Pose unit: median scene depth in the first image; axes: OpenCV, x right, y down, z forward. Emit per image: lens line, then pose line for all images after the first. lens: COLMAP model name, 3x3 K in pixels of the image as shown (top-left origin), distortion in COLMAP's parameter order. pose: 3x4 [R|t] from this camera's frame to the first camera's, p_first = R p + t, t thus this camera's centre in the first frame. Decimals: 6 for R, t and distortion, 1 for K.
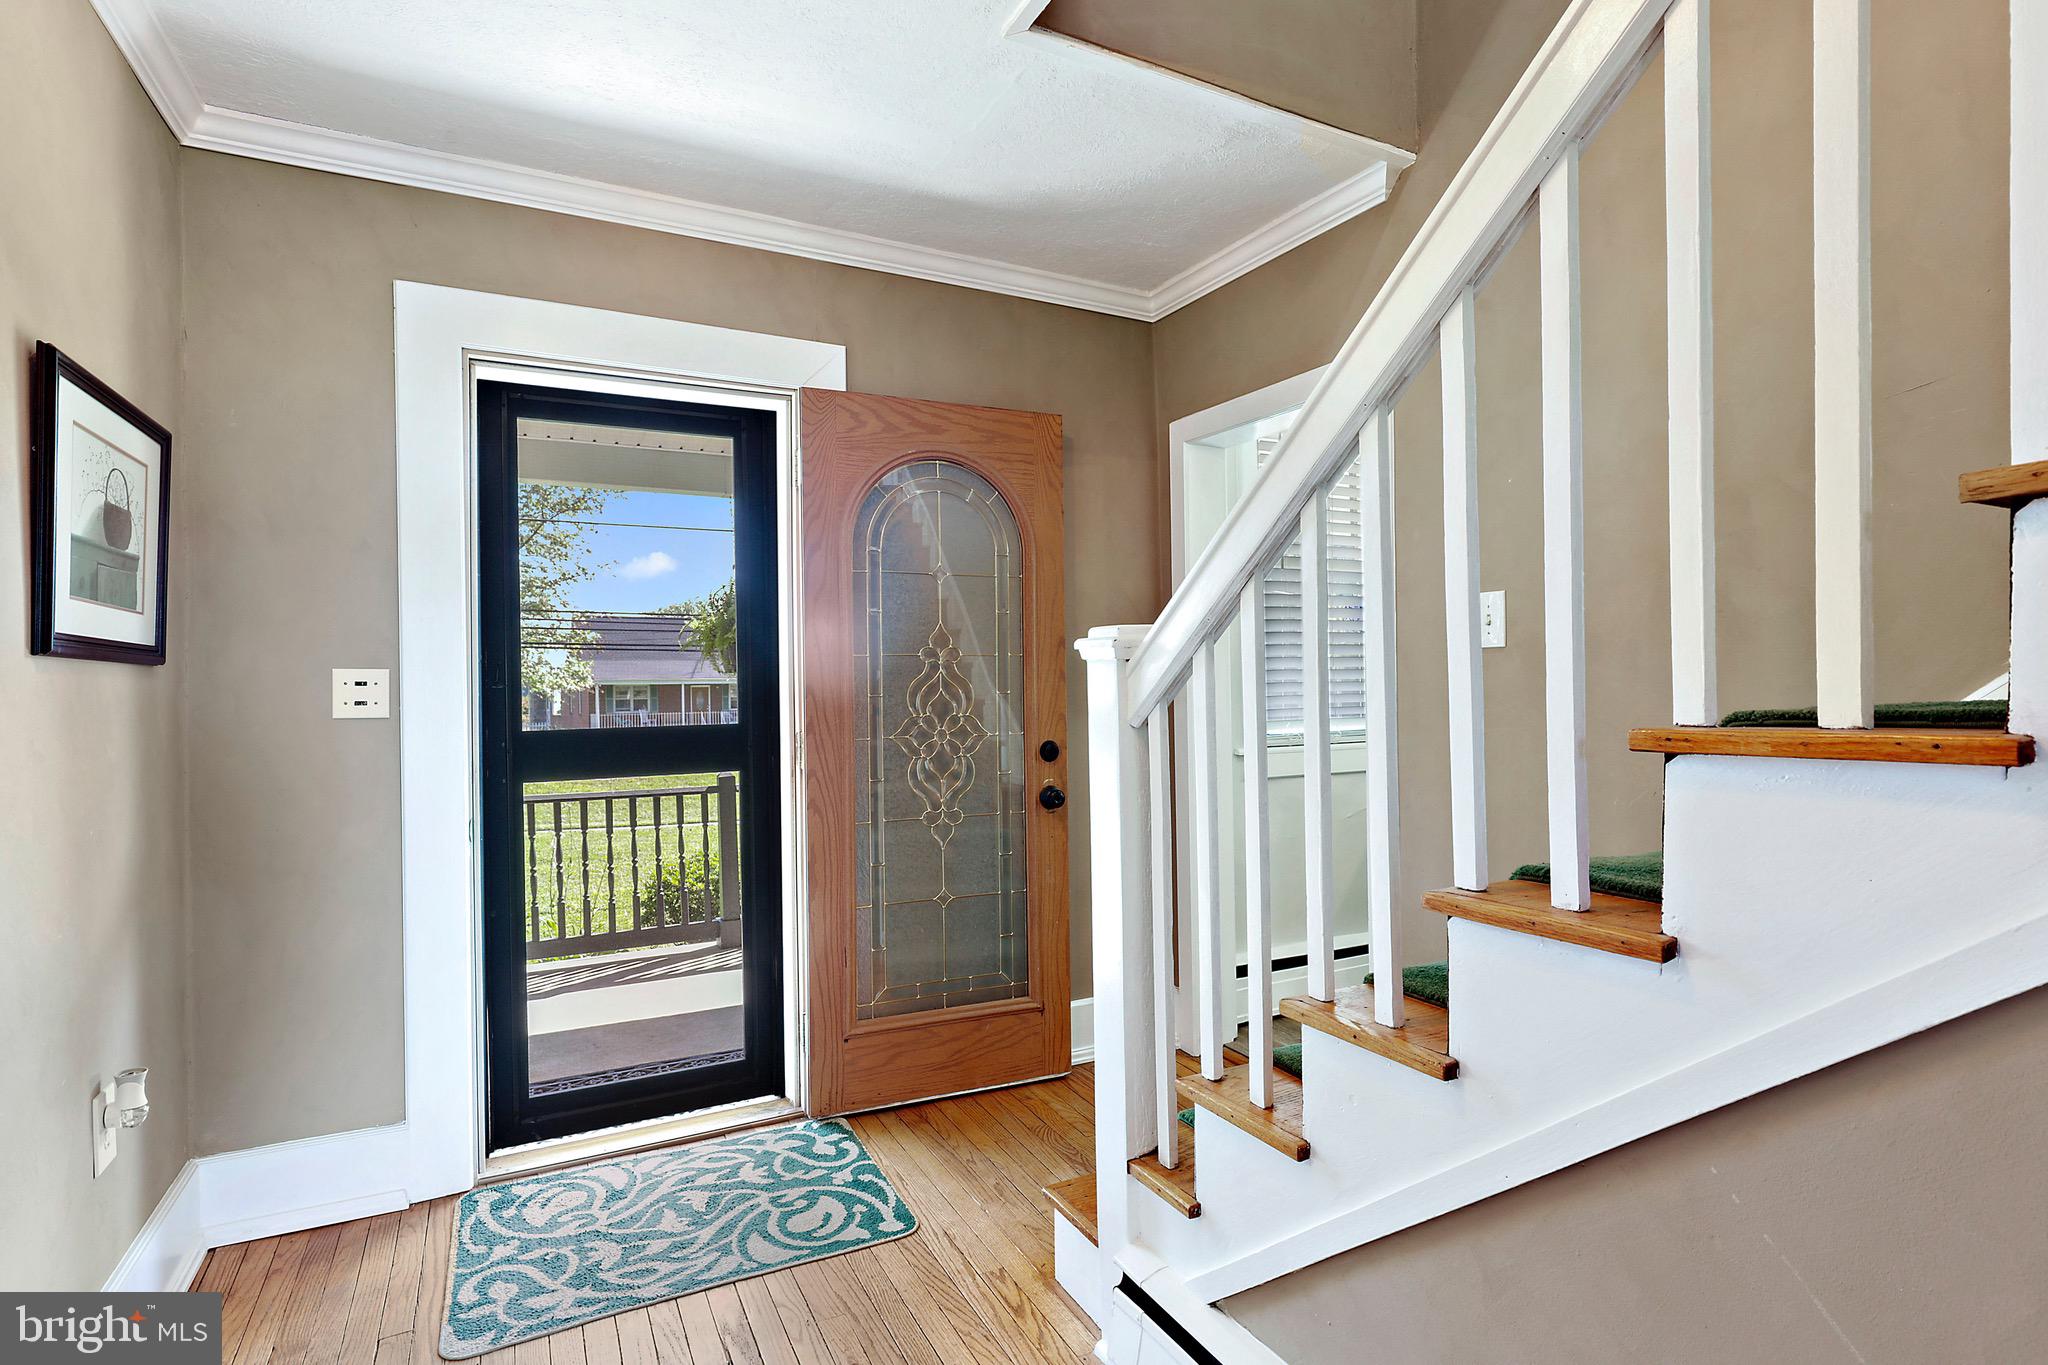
lens RADIAL K [[1003.0, 0, 1022.1], [0, 1003.0, 683.3], [0, 0, 1]] dist [-0.002533, -0.000265]
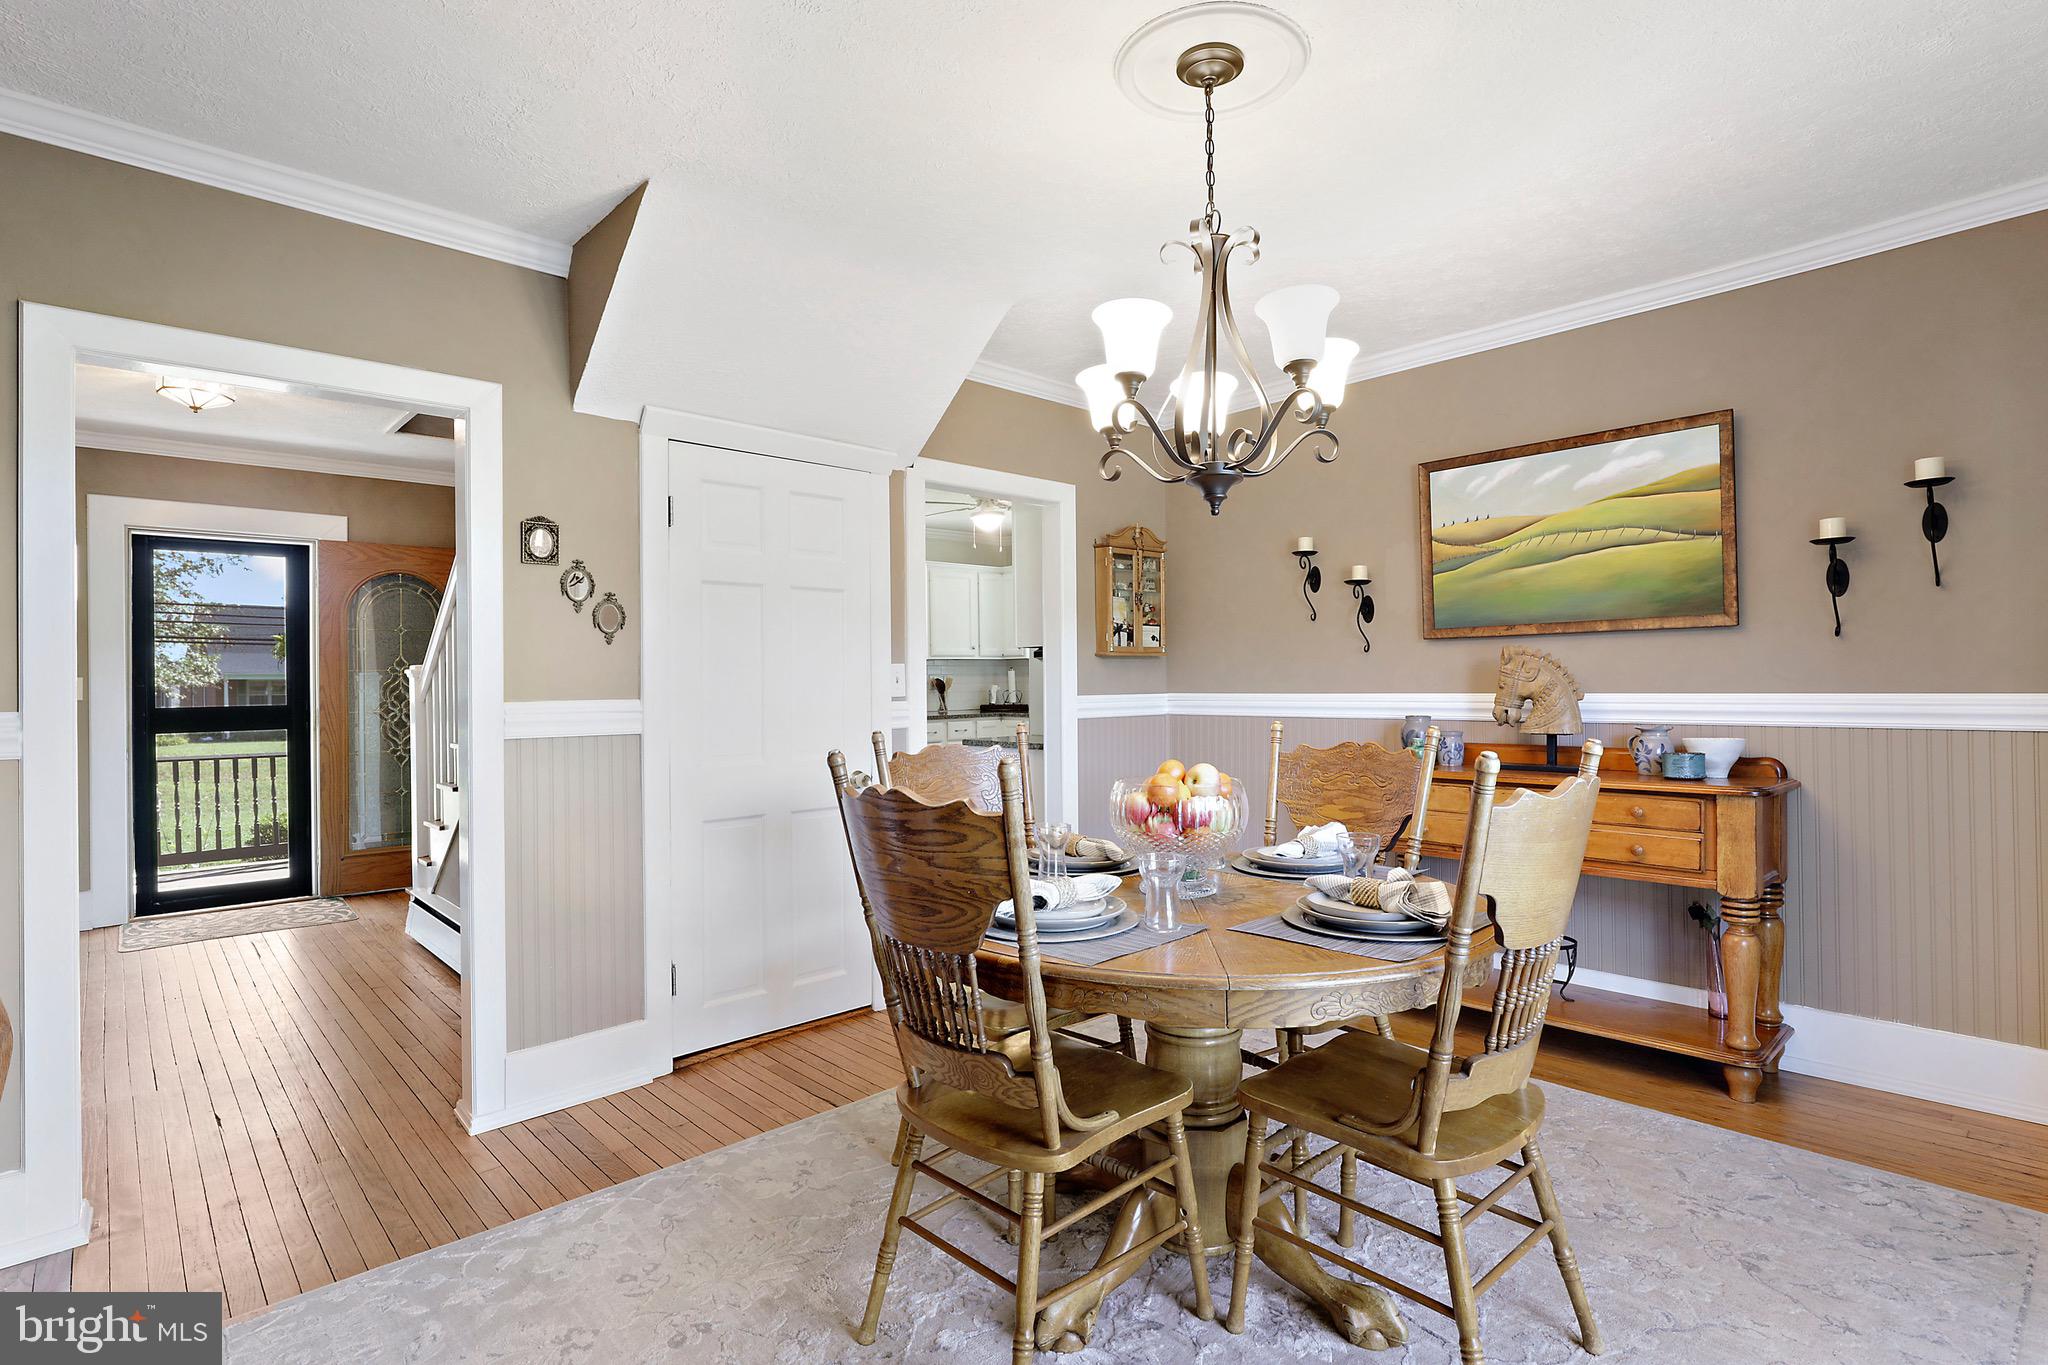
lens RADIAL K [[1003.0, 0, 1019.2], [0, 1003.0, 692.9], [0, 0, 1]] dist [-0.002533, -0.000265]
pose [[0.964717, 0.009548, 0.263116, 0.409257], [-0.011549, 0.999915, 0.006058, -0.007346], [-0.263035, -0.008883, 0.964745, -0.884501]]
